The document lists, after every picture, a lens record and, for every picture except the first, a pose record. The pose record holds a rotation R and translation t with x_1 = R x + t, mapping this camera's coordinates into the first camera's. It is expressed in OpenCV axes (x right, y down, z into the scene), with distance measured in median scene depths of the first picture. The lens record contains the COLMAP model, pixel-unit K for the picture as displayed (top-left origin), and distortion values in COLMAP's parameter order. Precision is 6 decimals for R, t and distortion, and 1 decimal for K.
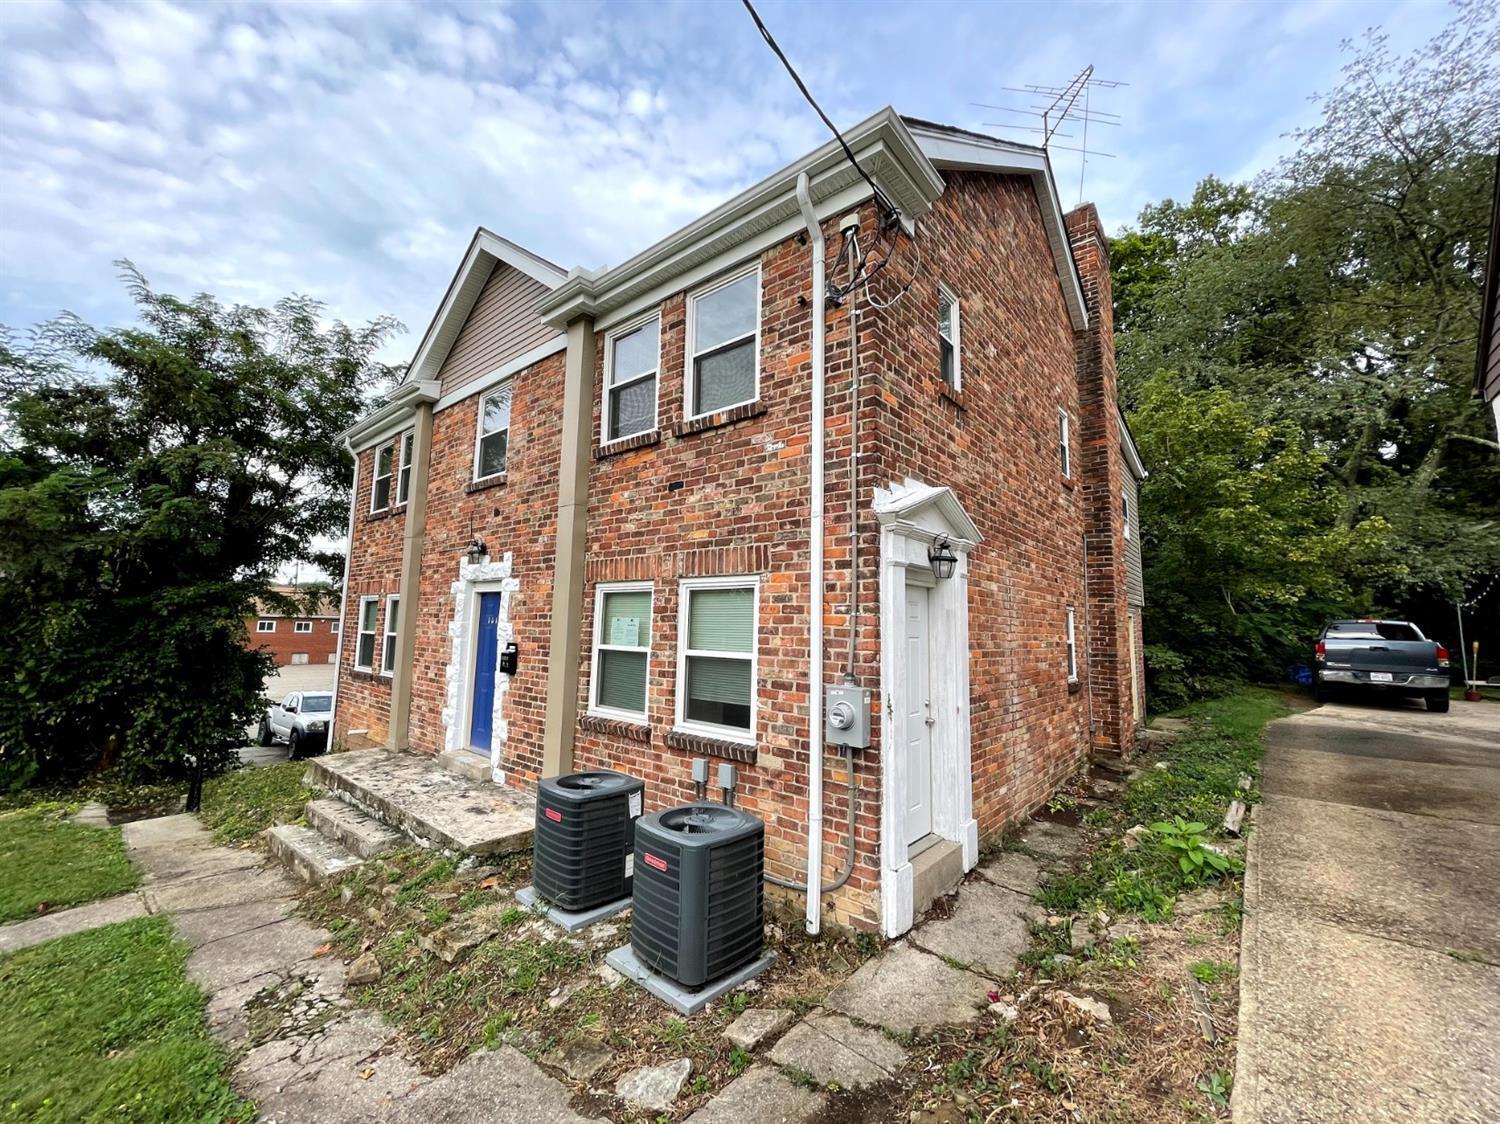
lens RADIAL K [[604.1, 0, 744.3], [0, 604.1, 563.5], [0, 0, 1]] dist [0.000311, 0.000095]
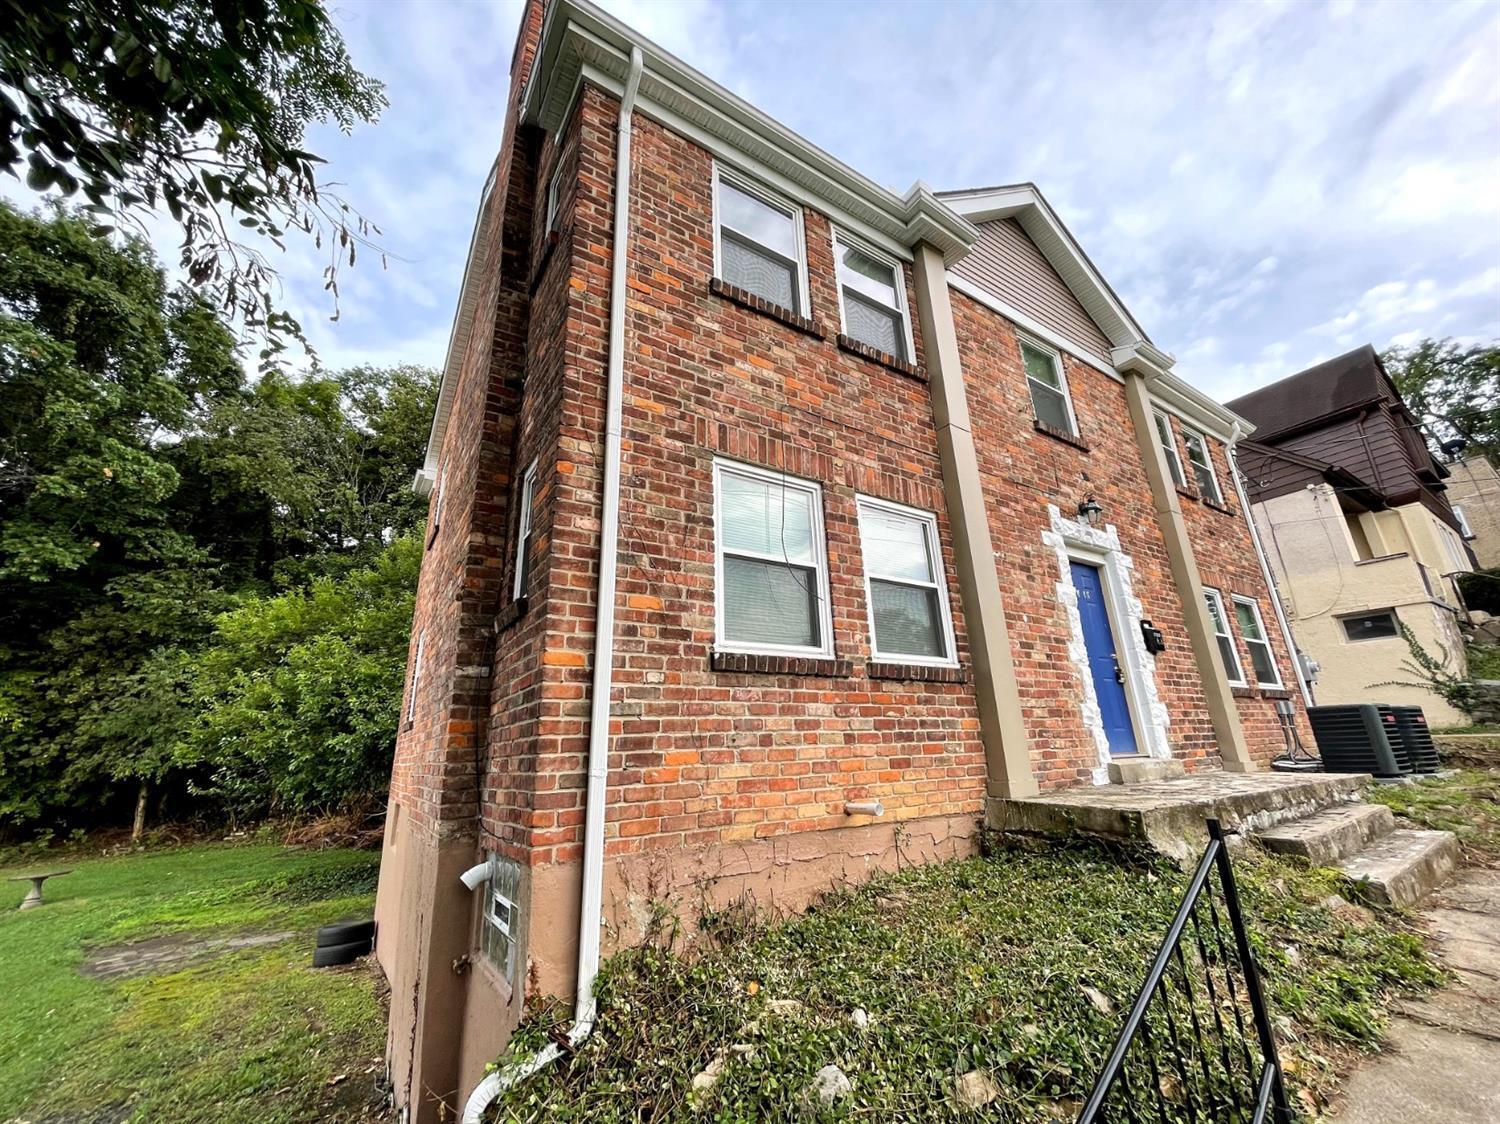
lens RADIAL K [[604.1, 0, 746.5], [0, 604.1, 555.3], [0, 0, 1]] dist [0.000311, 0.000095]
pose [[0.270331, 0.264568, 0.925702, -1.326868], [-0.064147, 0.964315, -0.256871, 0.287453], [-0.960628, 0.010059, 0.277655, 1.216467]]
